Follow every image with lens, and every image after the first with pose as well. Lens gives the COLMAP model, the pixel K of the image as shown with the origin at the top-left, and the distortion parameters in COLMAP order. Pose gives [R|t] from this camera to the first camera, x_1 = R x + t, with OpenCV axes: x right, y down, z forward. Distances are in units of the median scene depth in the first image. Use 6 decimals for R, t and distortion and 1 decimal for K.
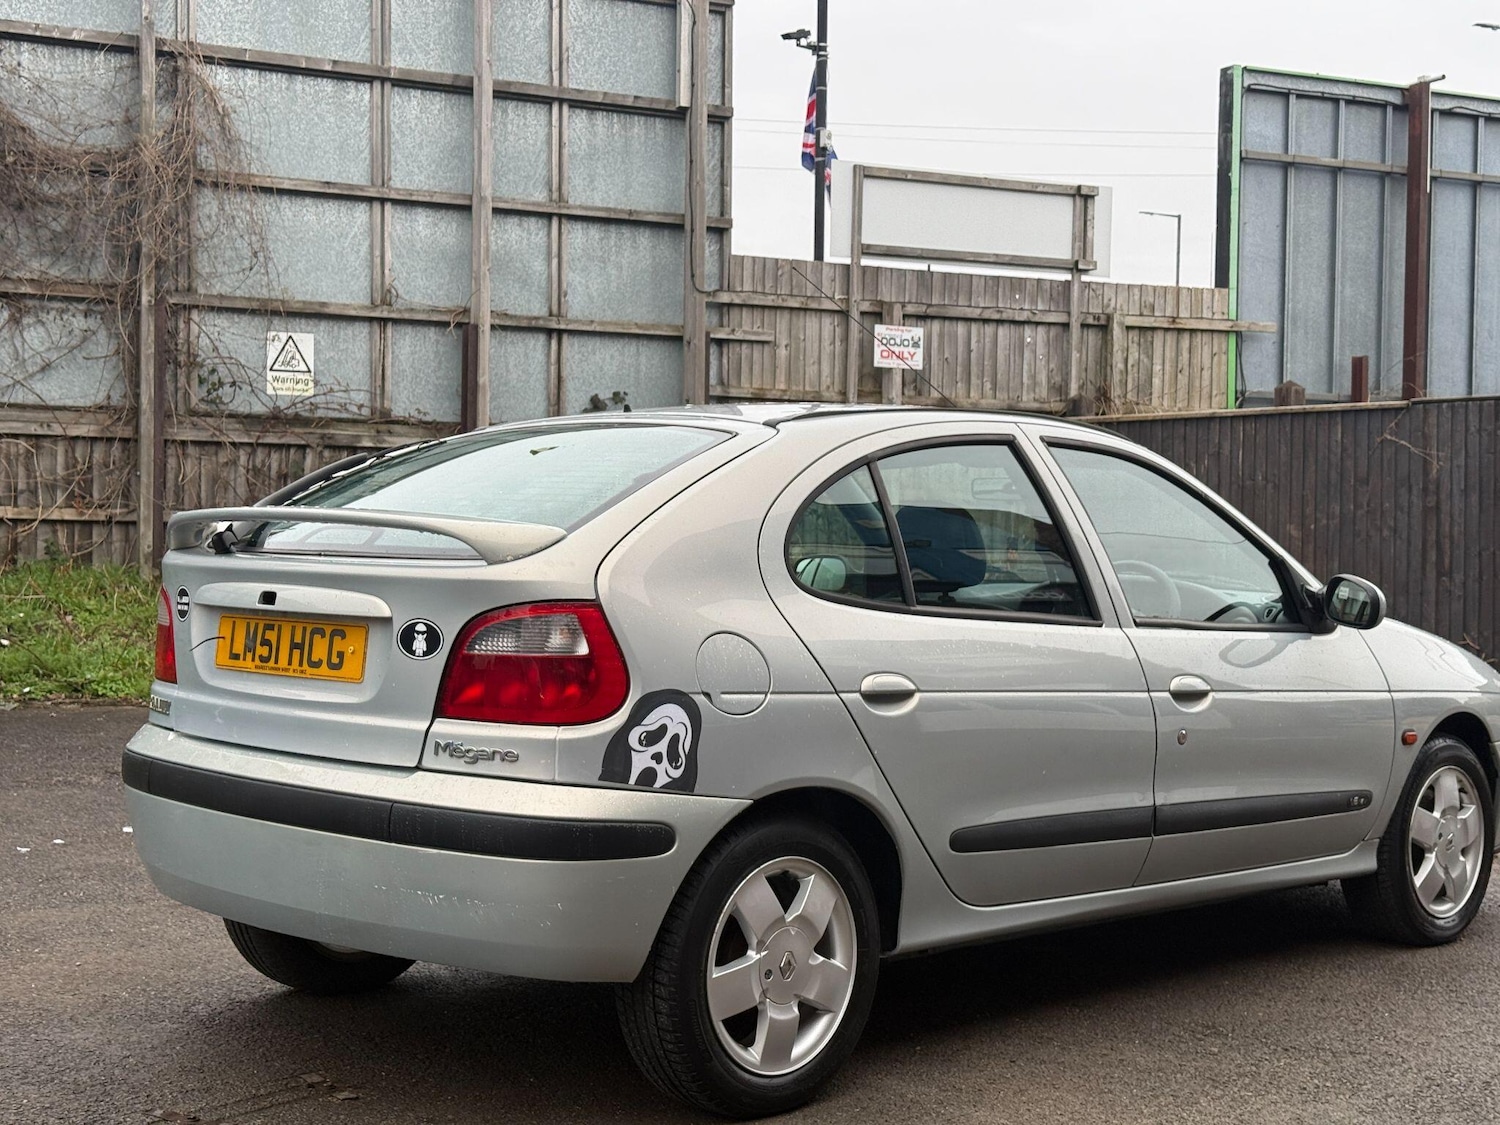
lens RADIAL K [[2090.8, 0, 746.2], [0, 2090.8, 566.1], [0, 0, 1]] dist [0.116386, 0.000000]
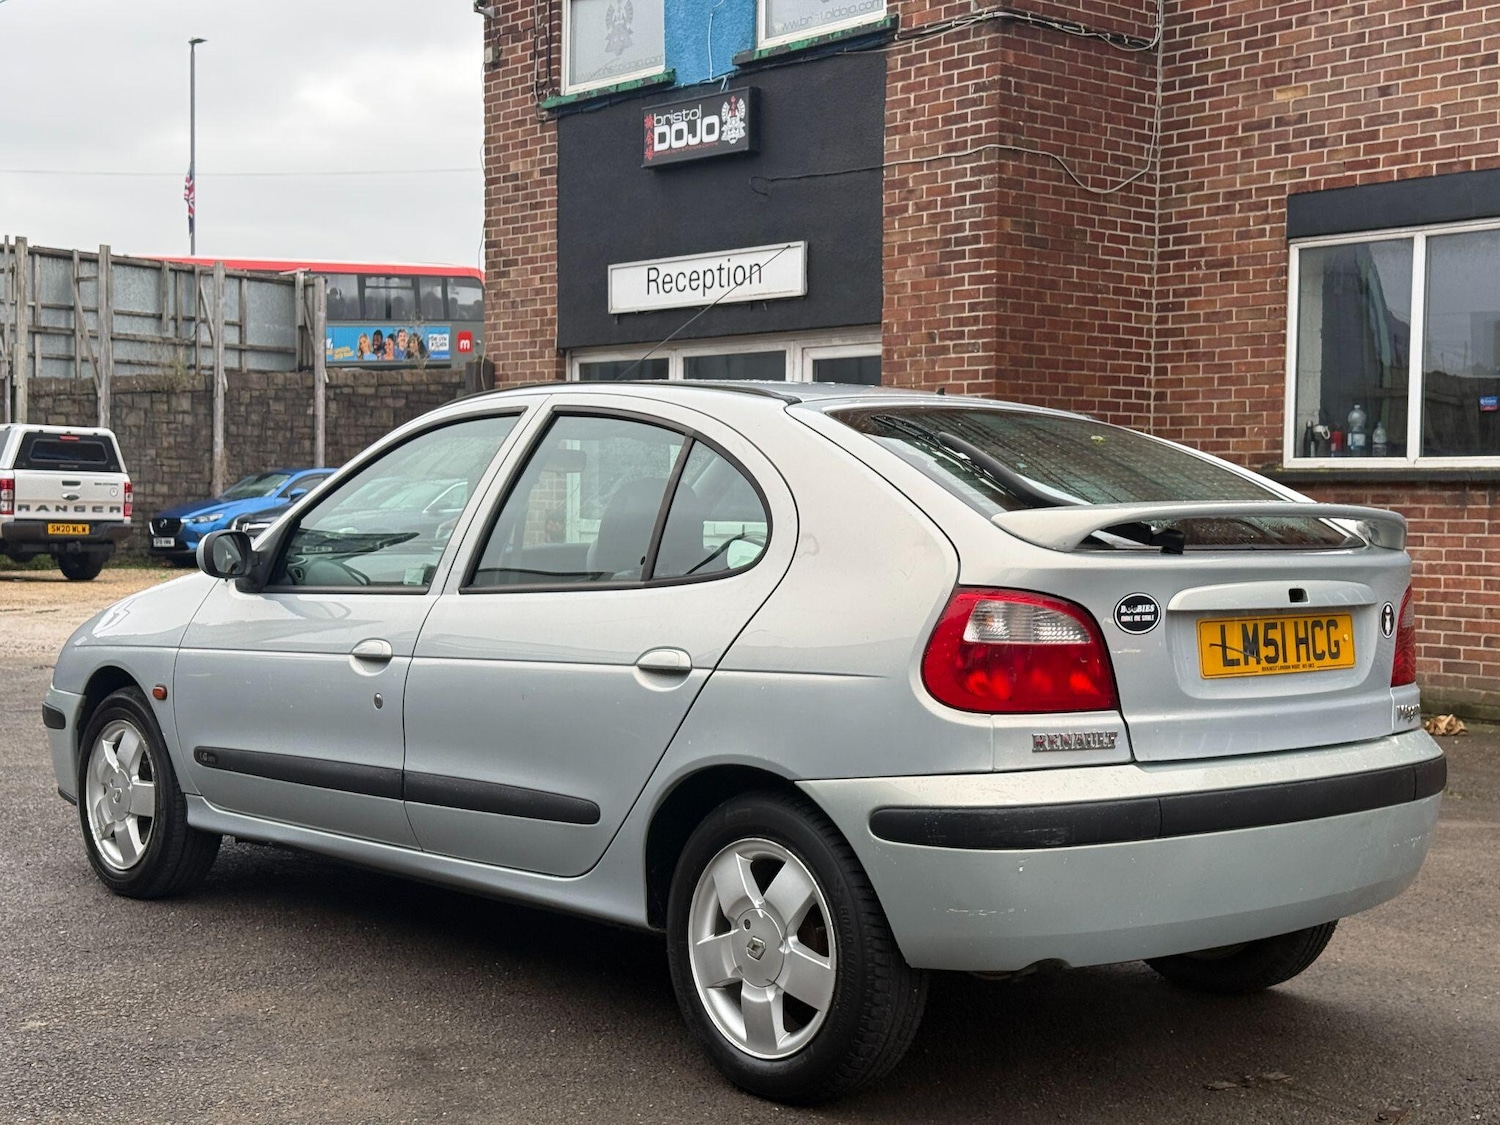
lens RADIAL K [[2090.8, 0, 742.1], [0, 2090.8, 560.6], [0, 0, 1]] dist [0.116386, 0.000000]
pose [[0.039880, -0.044390, 0.998218, -0.387843], [0.004099, 0.999012, 0.044262, -0.014487], [-0.999196, 0.002327, 0.040022, 0.388540]]
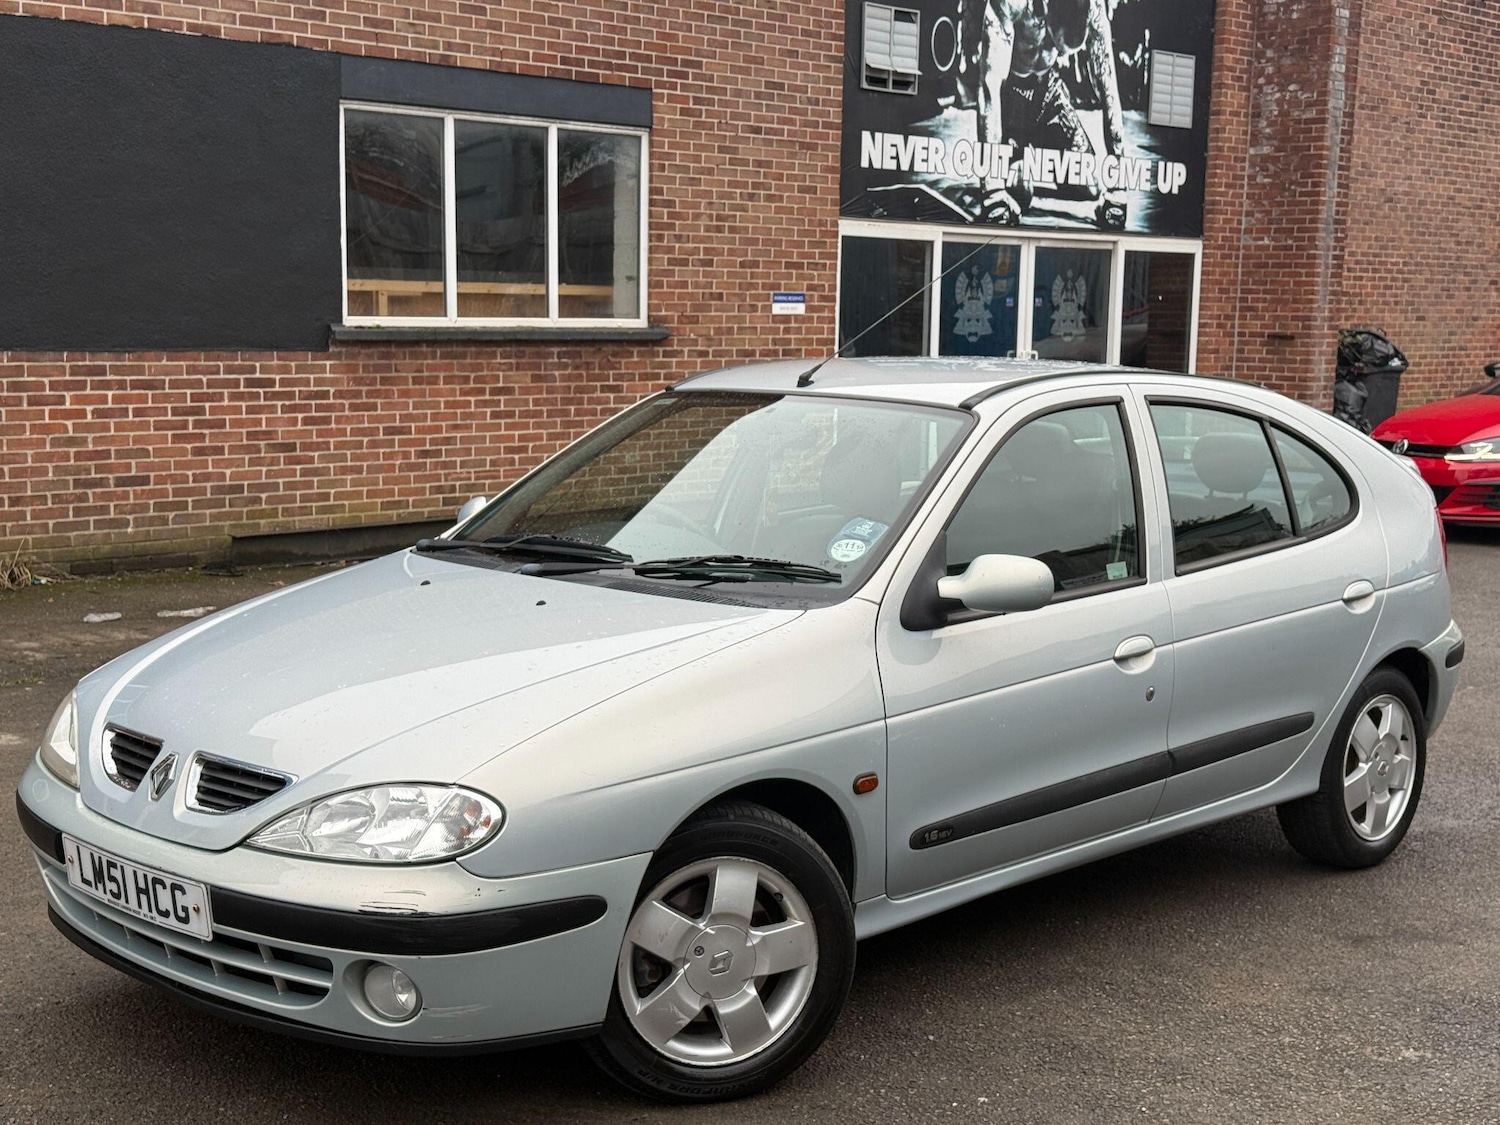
lens RADIAL K [[2090.8, 0, 749.7], [0, 2090.8, 580.3], [0, 0, 1]] dist [0.116386, 0.000000]
pose [[-0.999129, -0.031561, -0.027293, 0.070753], [-0.035247, 0.988465, 0.147293, -0.047865], [0.022329, 0.148126, -0.988716, 0.847569]]
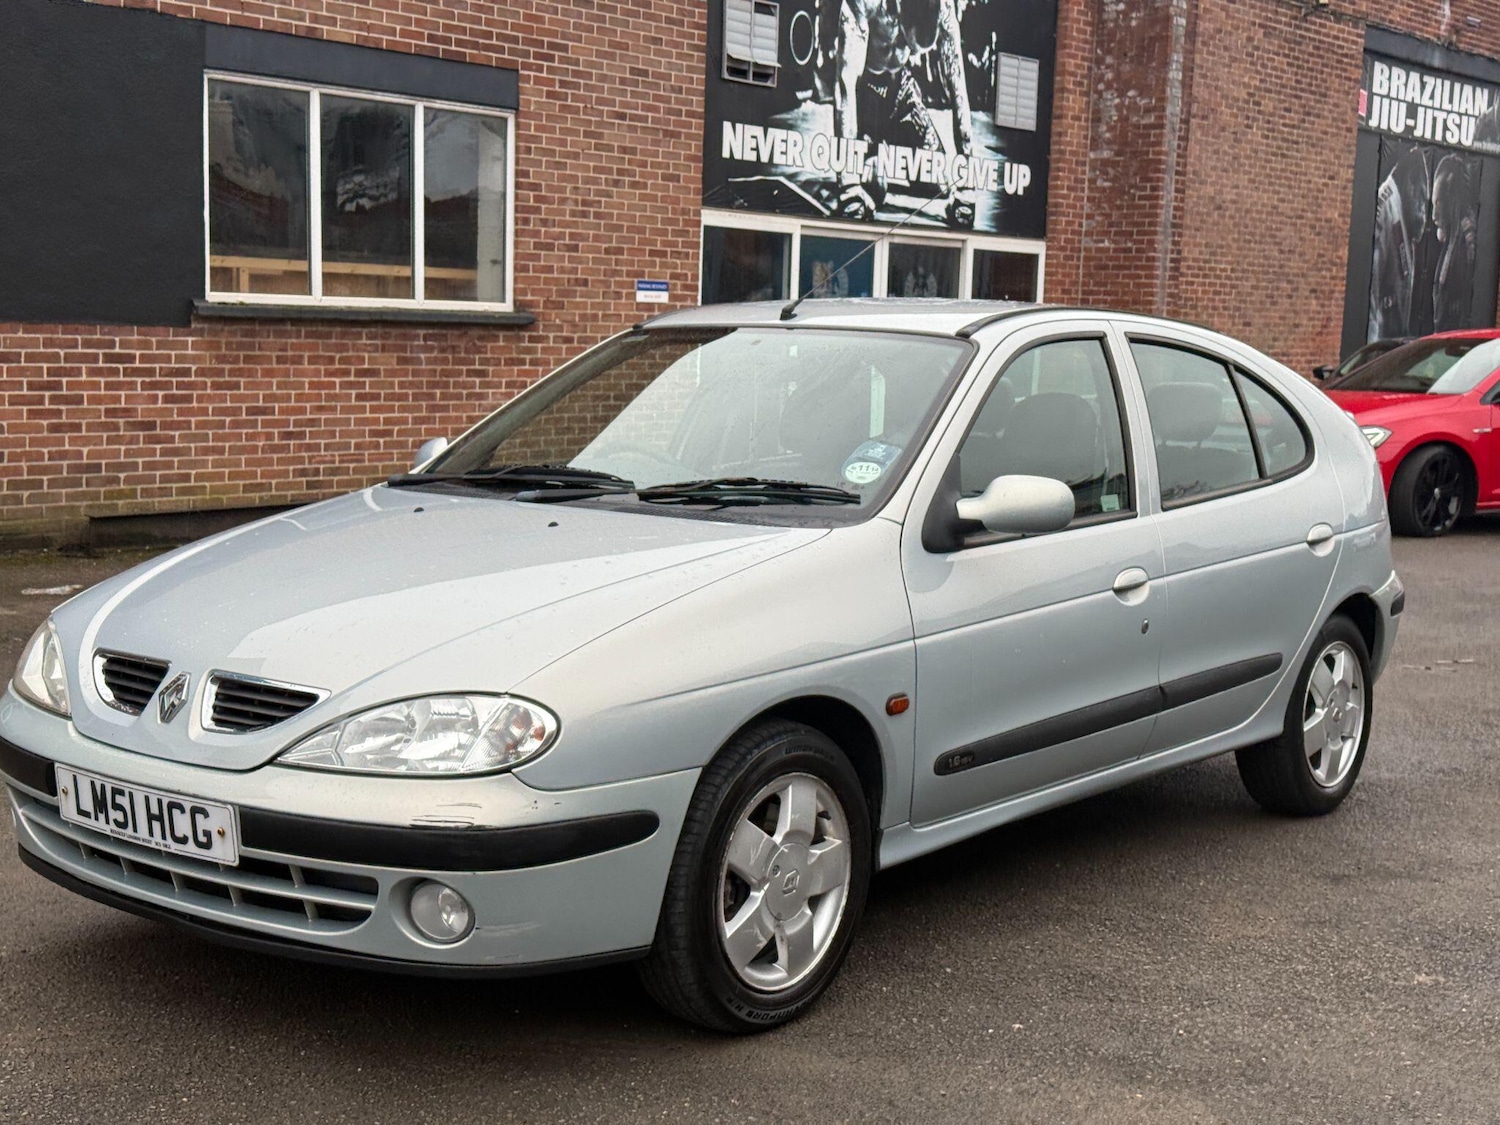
lens RADIAL K [[2090.8, 0, 742.4], [0, 2090.8, 557.1], [0, 0, 1]] dist [0.116386, 0.000000]
pose [[-0.992464, -0.032724, -0.118086, 0.104752], [-0.047469, 0.991108, 0.124301, -0.029823], [0.112968, 0.128970, -0.985193, 0.838232]]
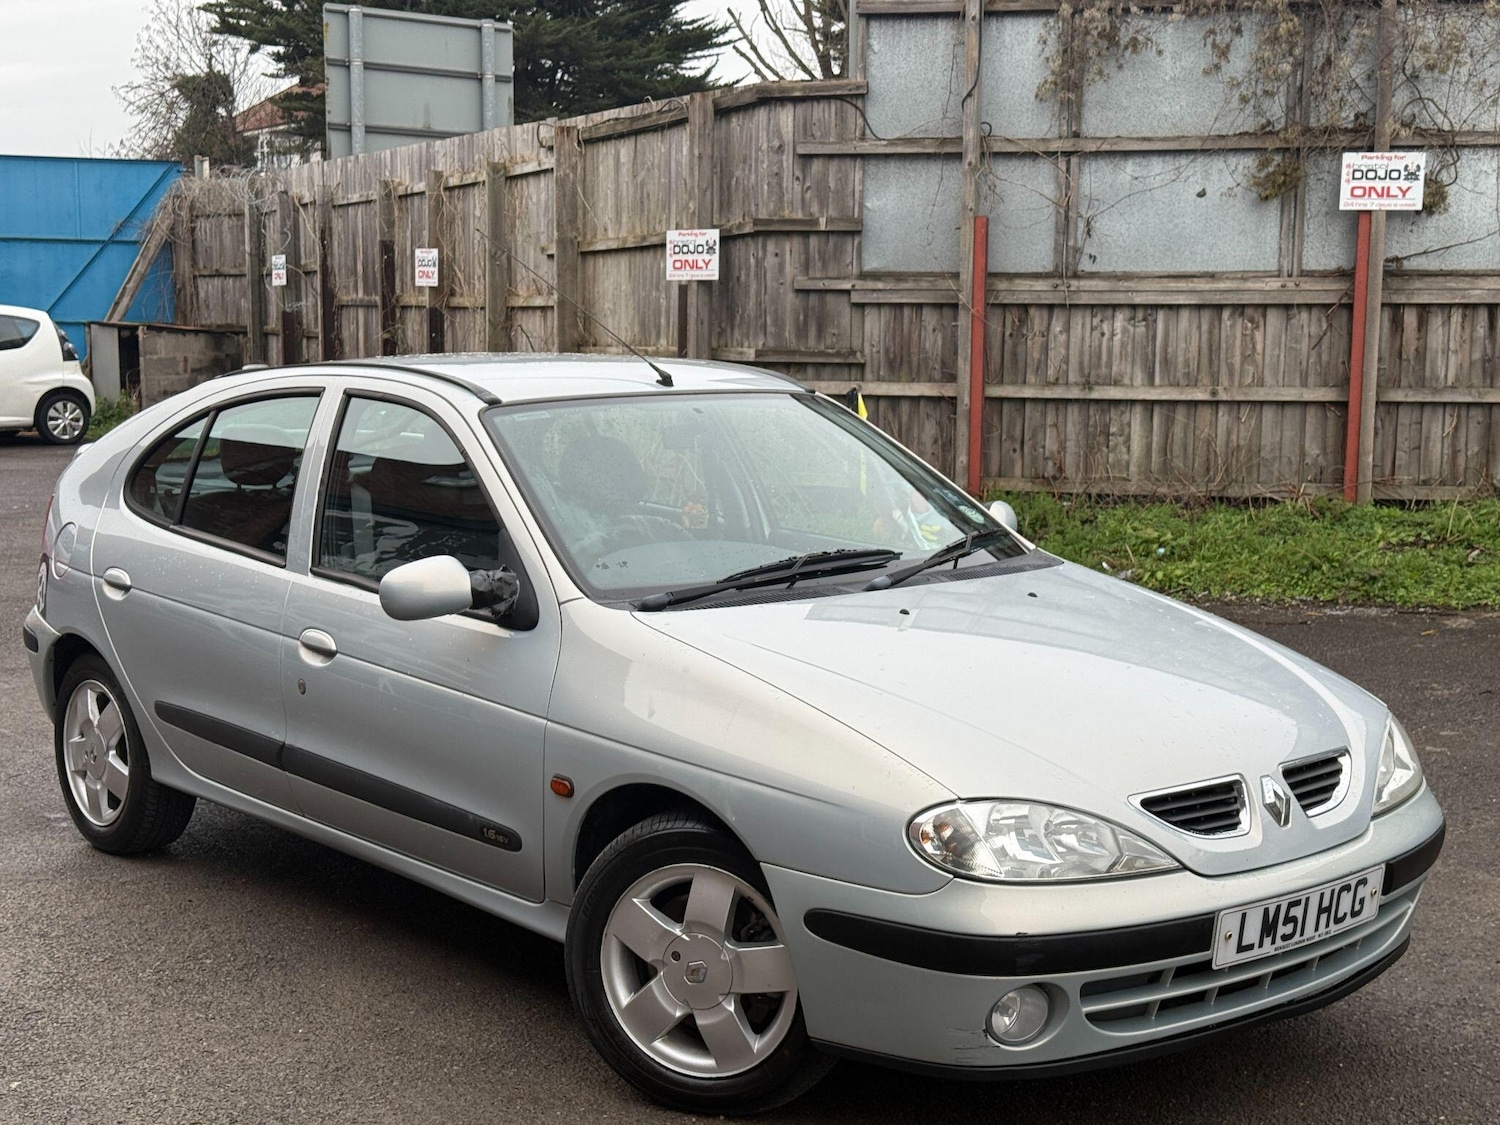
lens RADIAL K [[2090.8, 0, 747.0], [0, 2090.8, 585.5], [0, 0, 1]] dist [0.116386, 0.000000]
pose [[-0.064819, 0.108650, -0.991965, 0.451847], [-0.026261, 0.993525, 0.110537, -0.032092], [0.997551, 0.033215, -0.061546, 0.480667]]
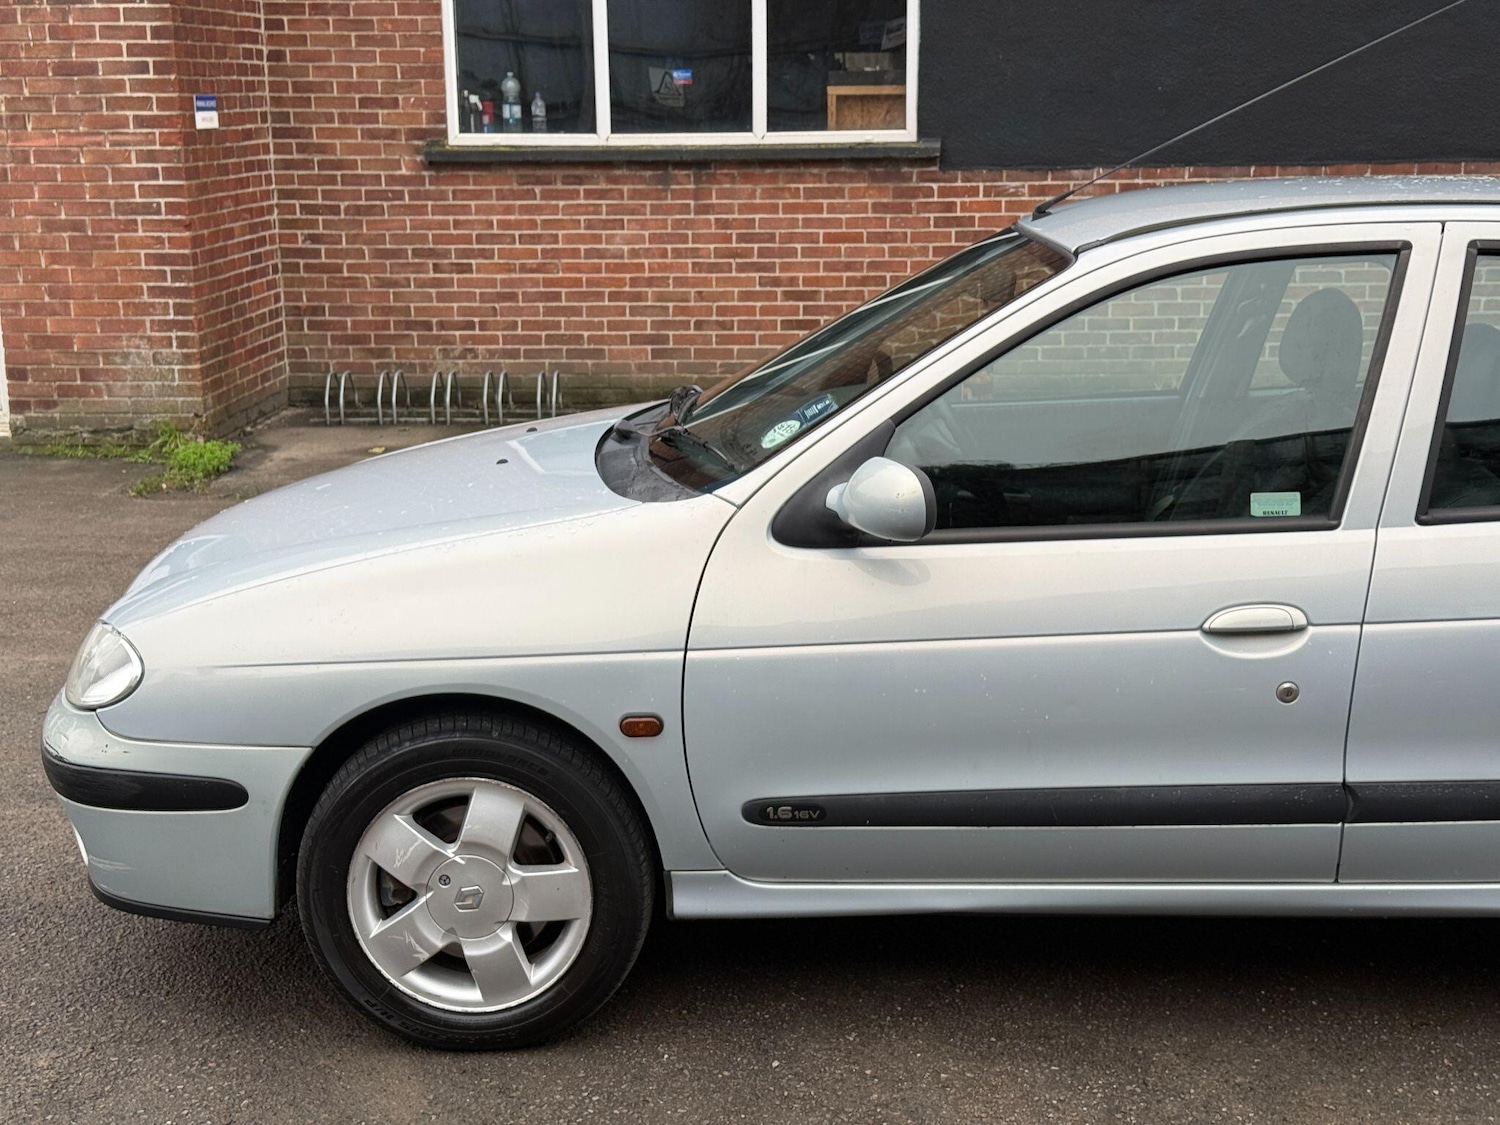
lens RADIAL K [[2090.8, 0, 752.5], [0, 2090.8, 592.5], [0, 0, 1]] dist [0.116386, 0.000000]
pose [[-0.686001, -0.177657, 0.705578, -0.150640], [0.007932, 0.967849, 0.251405, -0.050904], [-0.727558, 0.178060, -0.662536, 0.687966]]
